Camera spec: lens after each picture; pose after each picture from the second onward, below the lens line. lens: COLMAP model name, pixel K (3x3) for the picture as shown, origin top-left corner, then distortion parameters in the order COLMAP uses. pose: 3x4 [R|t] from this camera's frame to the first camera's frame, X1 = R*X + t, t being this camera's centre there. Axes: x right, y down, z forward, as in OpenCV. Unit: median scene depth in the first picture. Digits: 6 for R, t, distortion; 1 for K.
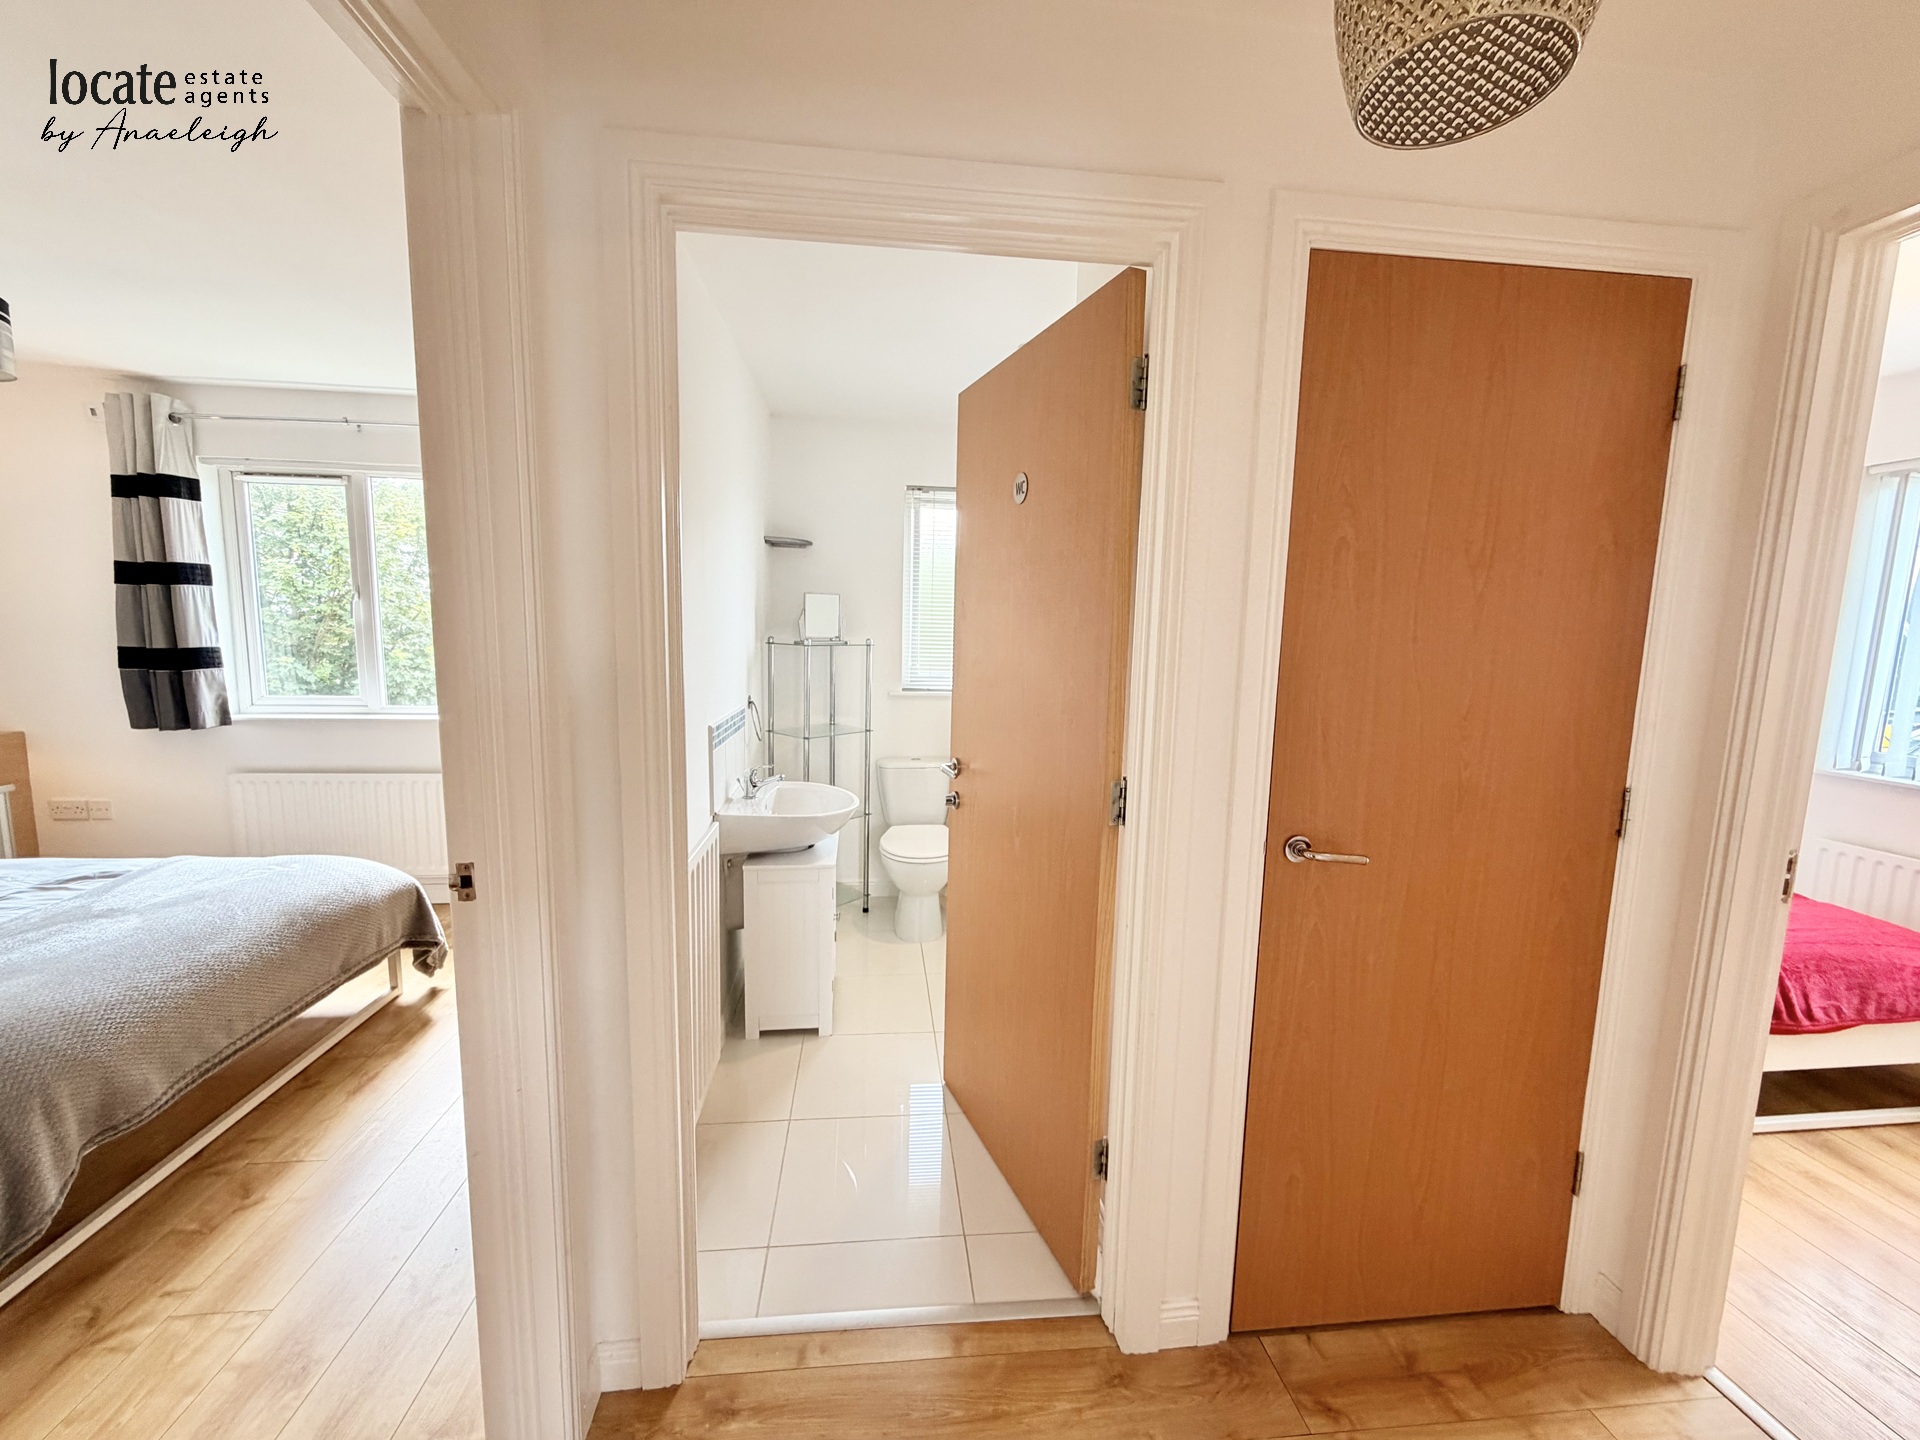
lens RADIAL K [[764.5, 0, 953.3], [0, 764.5, 723.5], [0, 0, 1]] dist [-0.001447, 0.000346]
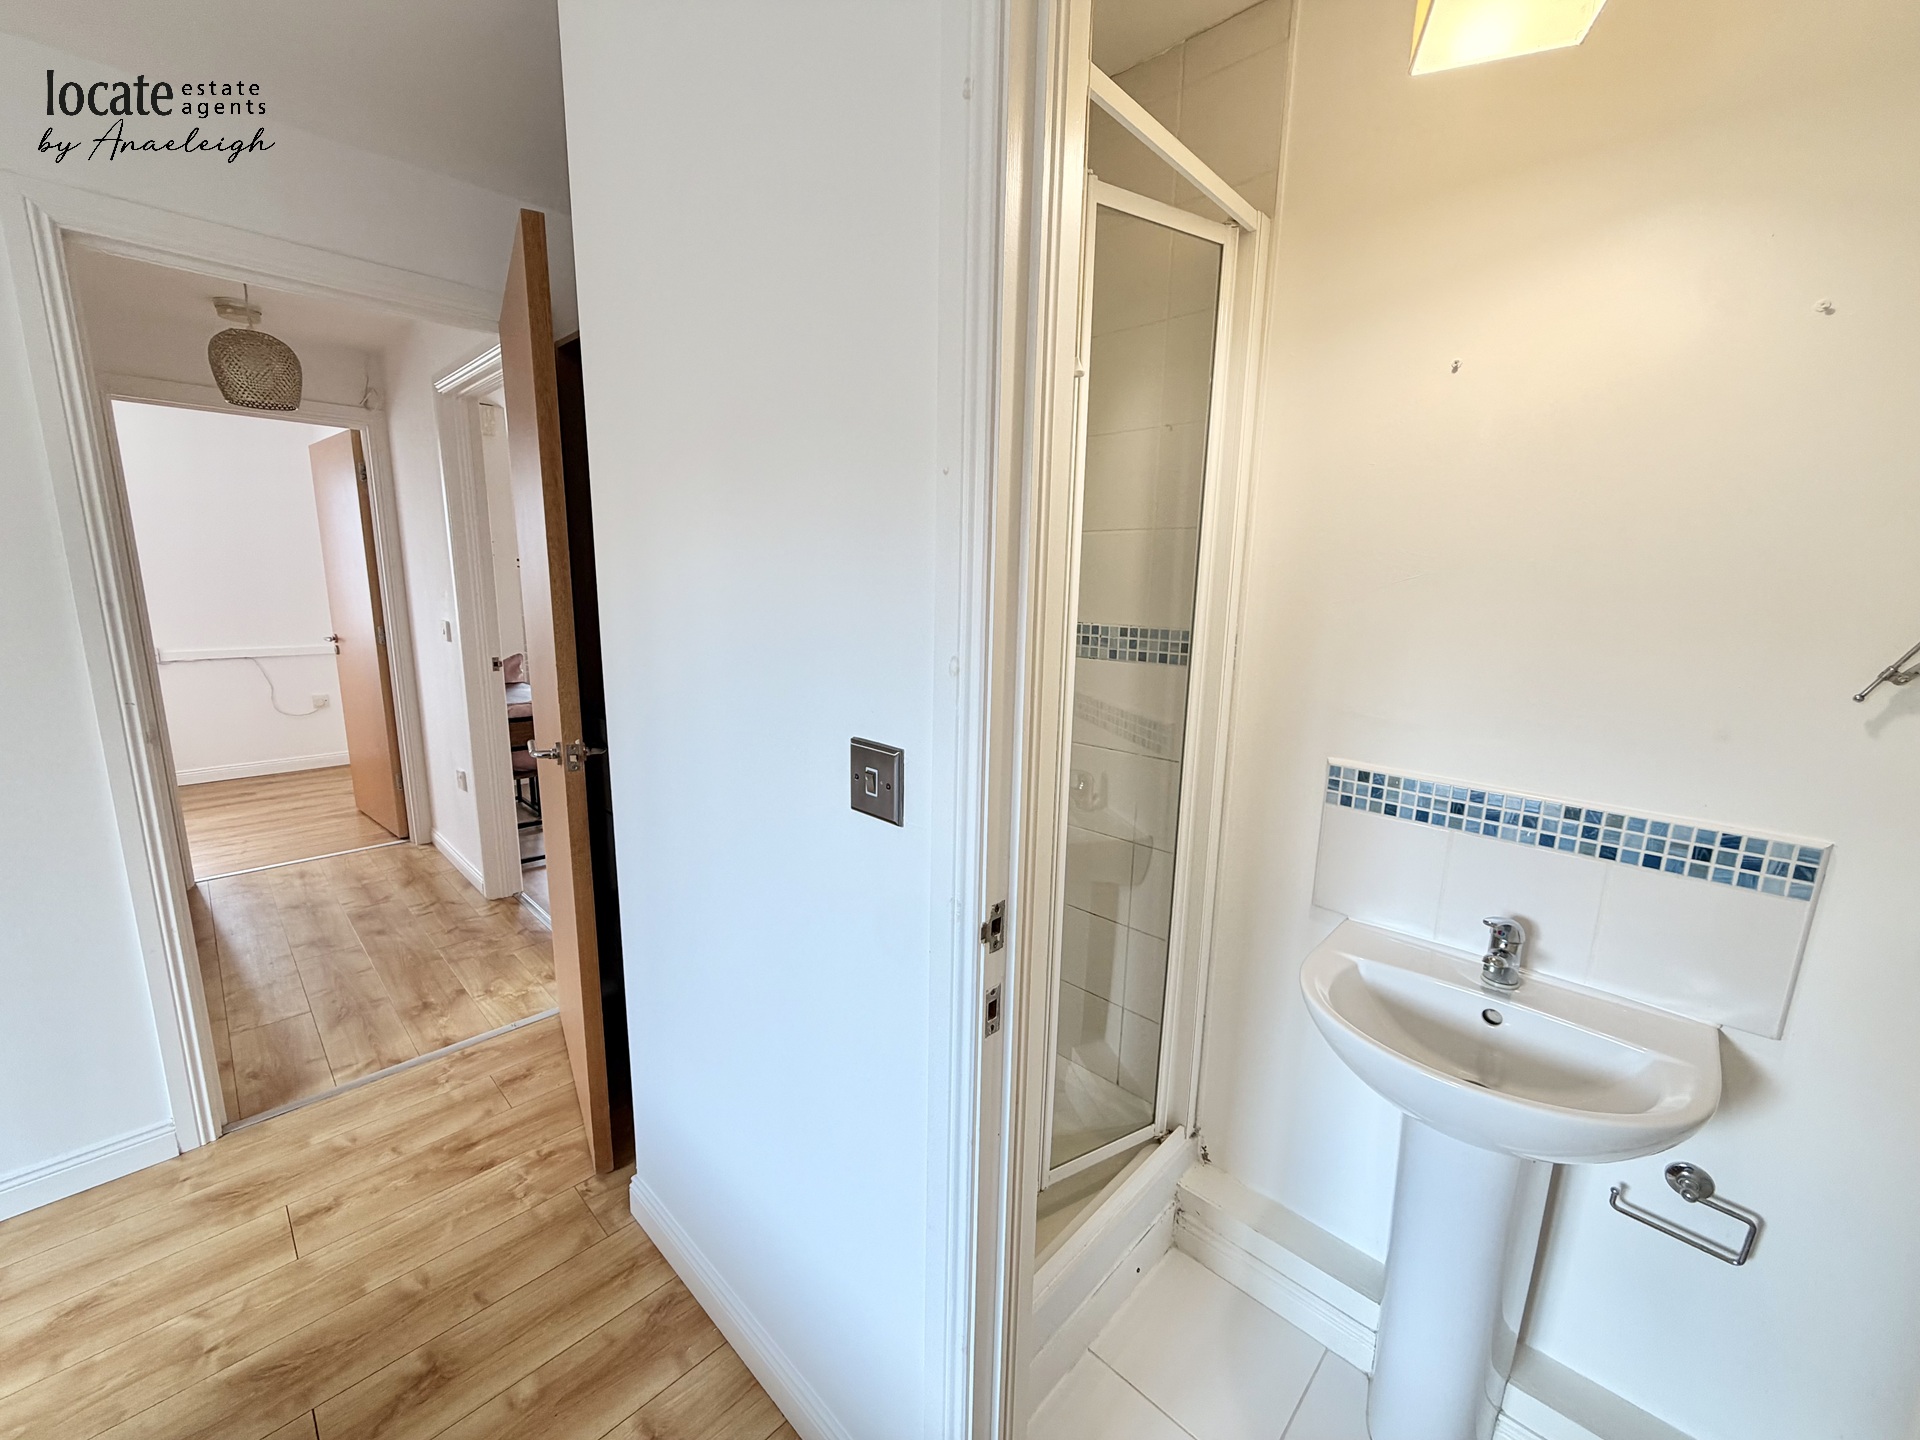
lens RADIAL K [[764.5, 0, 953.3], [0, 764.5, 723.5], [0, 0, 1]] dist [-0.001447, 0.000346]
pose [[-0.635453, -0.174306, 0.752208, -0.983622], [0.063053, 0.959219, 0.275541, -0.049079], [-0.769561, 0.222523, -0.598548, 0.234987]]
